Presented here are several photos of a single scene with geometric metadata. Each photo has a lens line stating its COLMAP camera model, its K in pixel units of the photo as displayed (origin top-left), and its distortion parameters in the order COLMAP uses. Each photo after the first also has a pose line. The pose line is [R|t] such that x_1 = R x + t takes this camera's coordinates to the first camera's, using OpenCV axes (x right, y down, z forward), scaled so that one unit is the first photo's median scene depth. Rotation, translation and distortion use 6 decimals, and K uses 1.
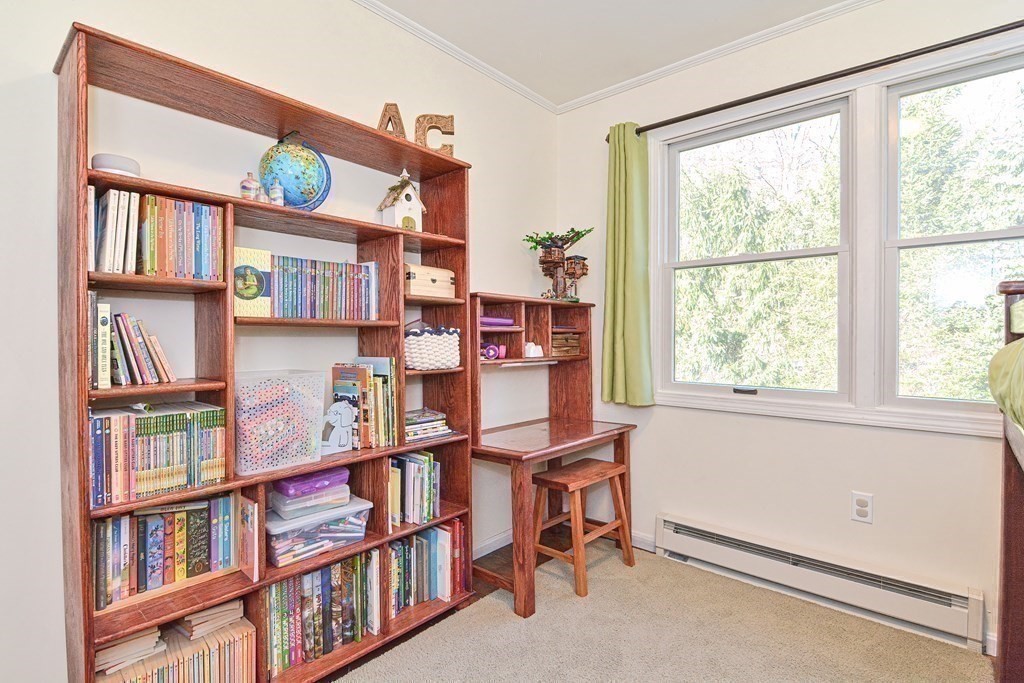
lens RADIAL K [[504.3, 0, 507.0], [0, 504.3, 337.2], [0, 0, 1]] dist [-0.003025, -0.001655]
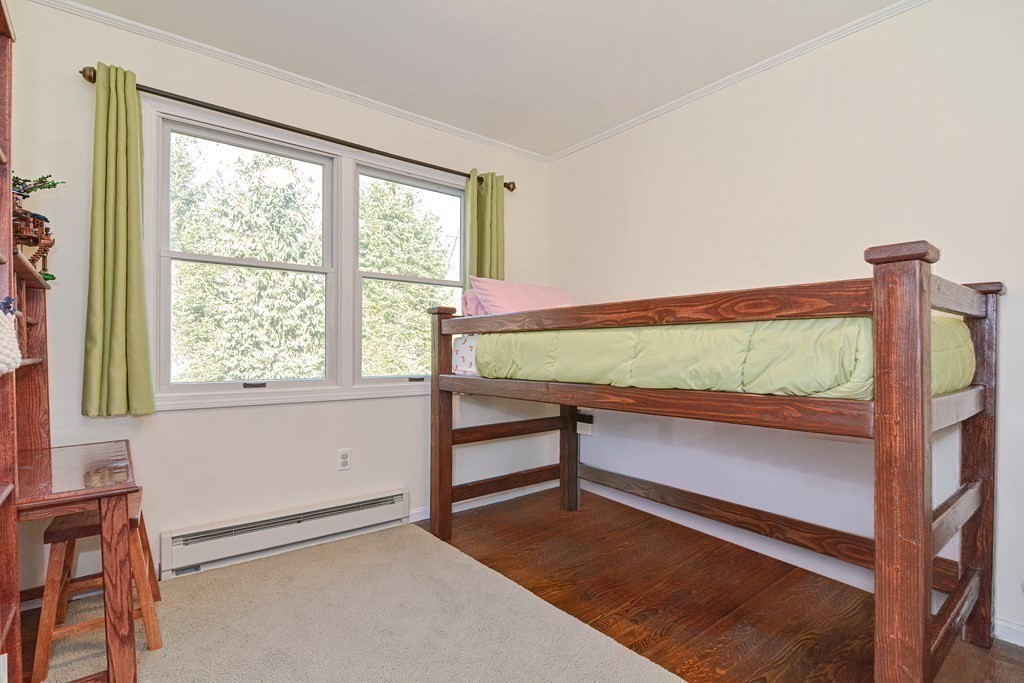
lens RADIAL K [[497.0, 0, 504.6], [0, 497.0, 351.4], [0, 0, 1]] dist [0.000691, -0.009839]
pose [[0.172318, -0.003610, 0.985035, -0.471426], [-0.000544, 0.999993, 0.003760, 0.028930], [-0.985041, -0.001183, 0.172314, 0.272846]]
